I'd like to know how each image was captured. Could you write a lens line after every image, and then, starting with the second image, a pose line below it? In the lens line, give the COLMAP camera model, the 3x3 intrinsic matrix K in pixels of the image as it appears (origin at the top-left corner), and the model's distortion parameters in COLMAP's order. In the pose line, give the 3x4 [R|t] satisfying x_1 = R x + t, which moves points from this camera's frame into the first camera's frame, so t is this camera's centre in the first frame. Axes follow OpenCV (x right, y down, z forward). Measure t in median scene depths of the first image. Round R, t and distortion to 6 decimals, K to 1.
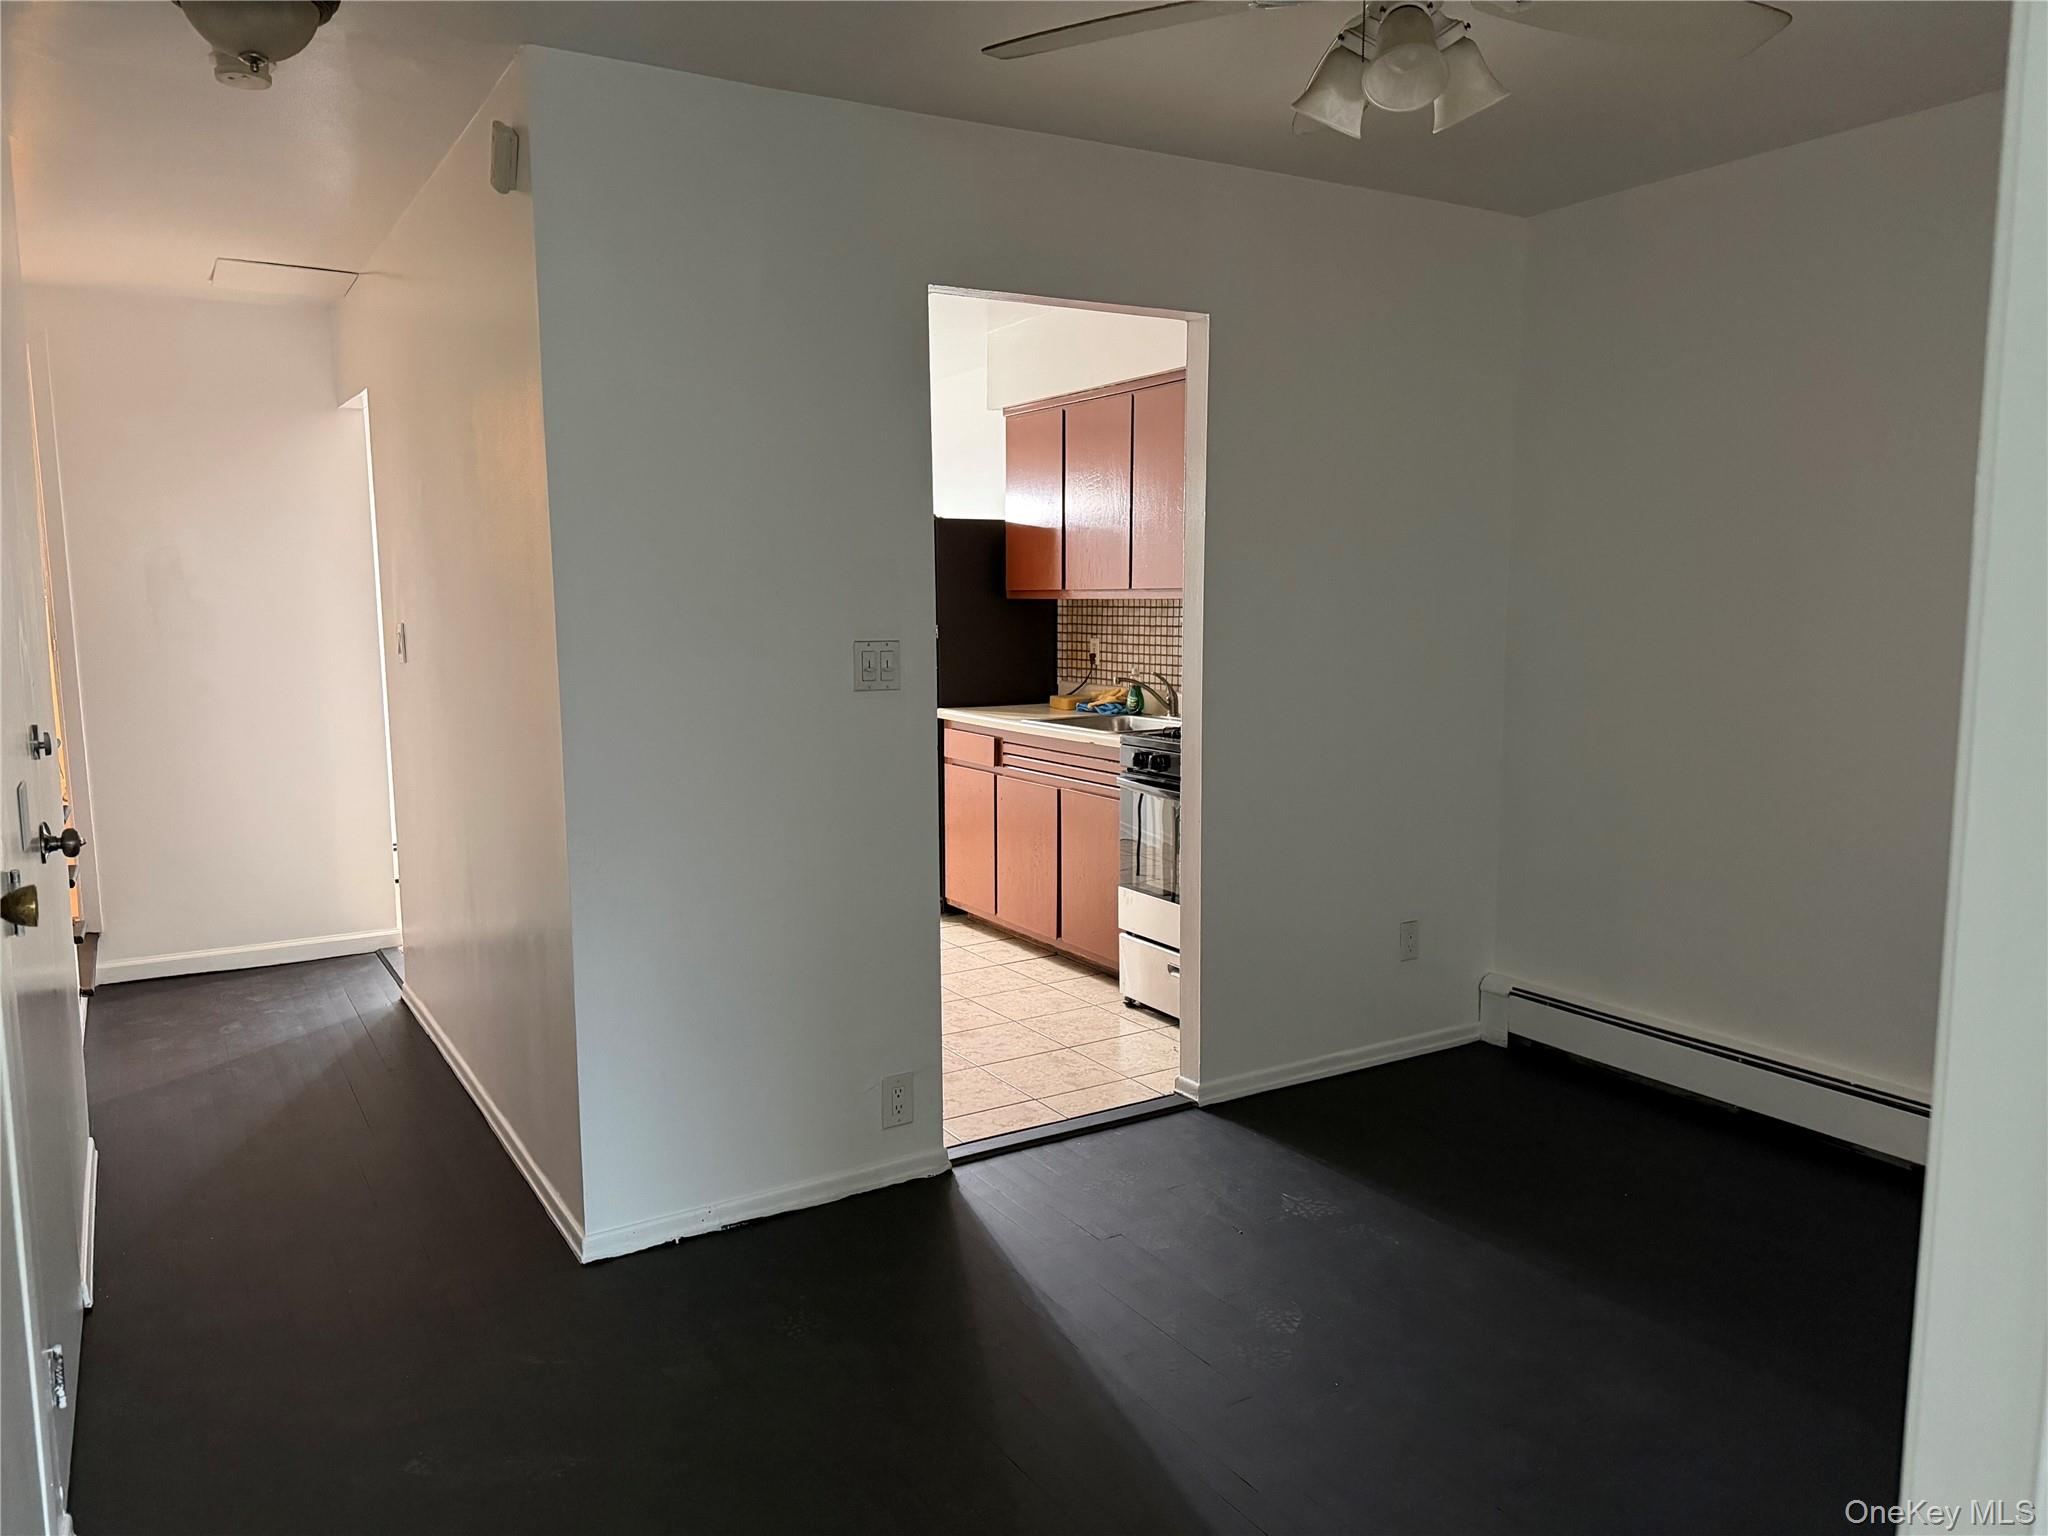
lens RADIAL K [[1443.3, 0, 976.1], [0, 1443.3, 771.8], [0, 0, 1]] dist [0.075373, -0.102427]
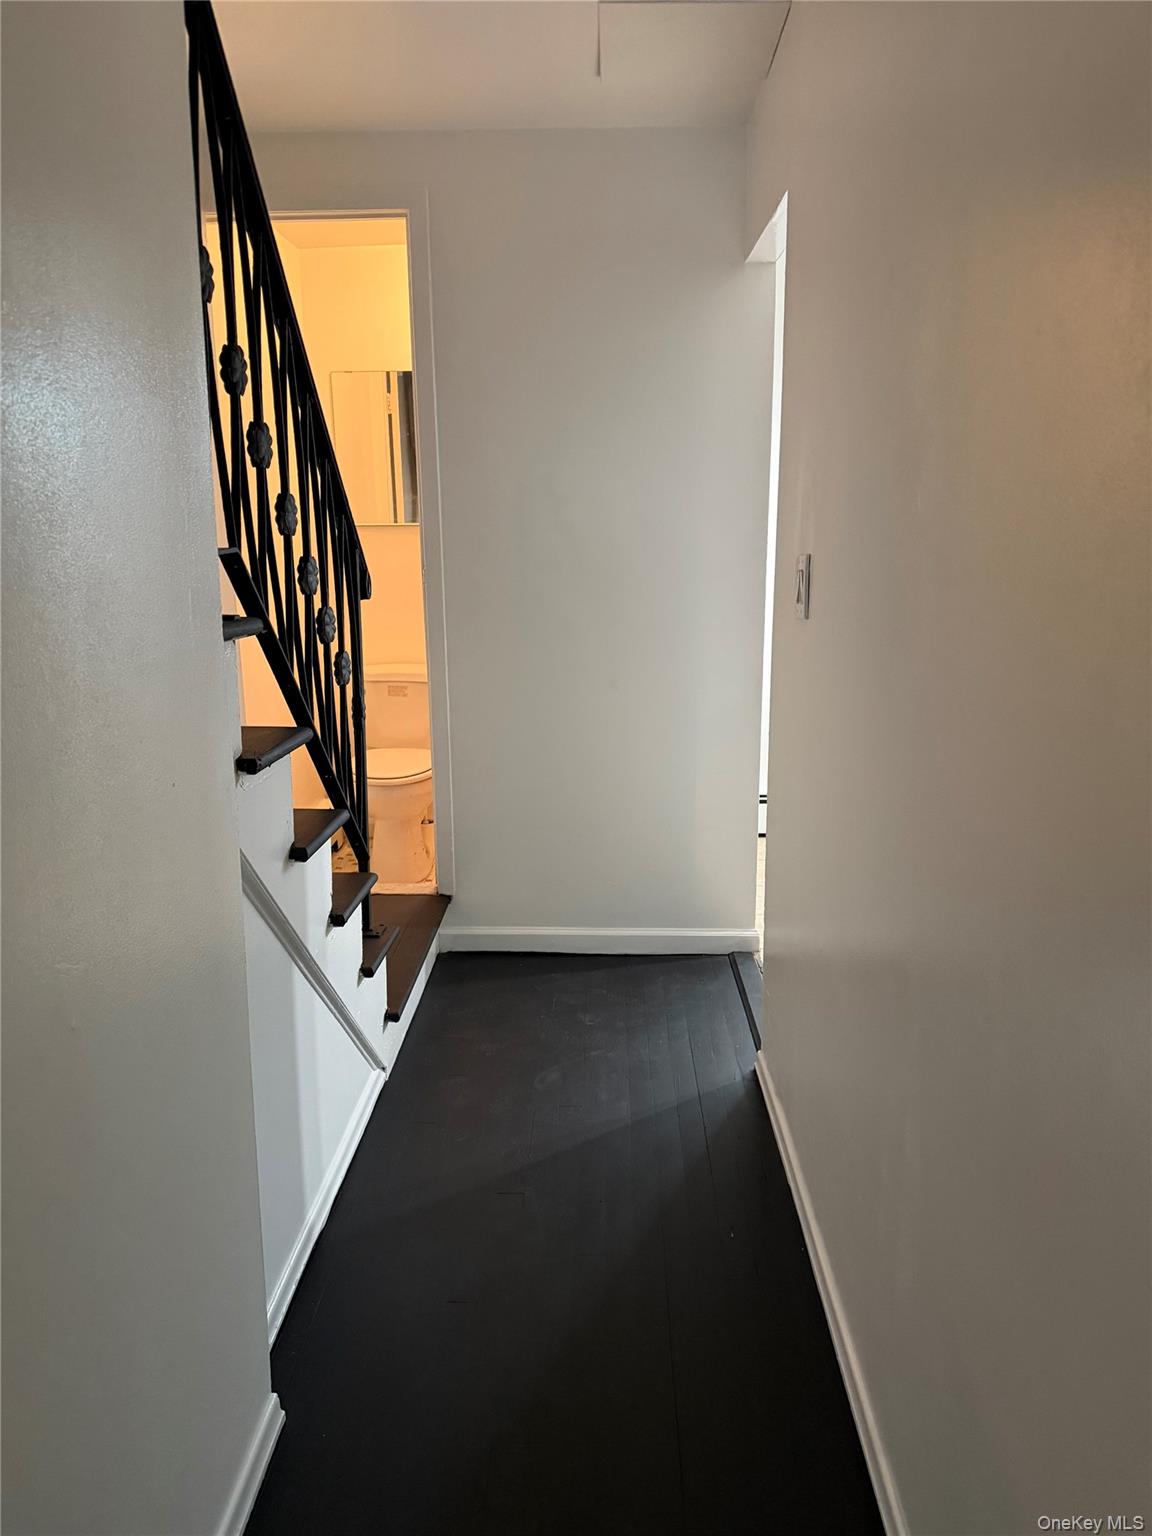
lens RADIAL K [[1082.5, 0, 563.1], [0, 1082.5, 772.5], [0, 0, 1]] dist [0.075373, -0.102427]
pose [[0.846991, 0.115597, -0.518886, -0.194640], [-0.065388, 0.991314, 0.114108, -0.047365], [0.527570, -0.062720, 0.847193, 0.461604]]
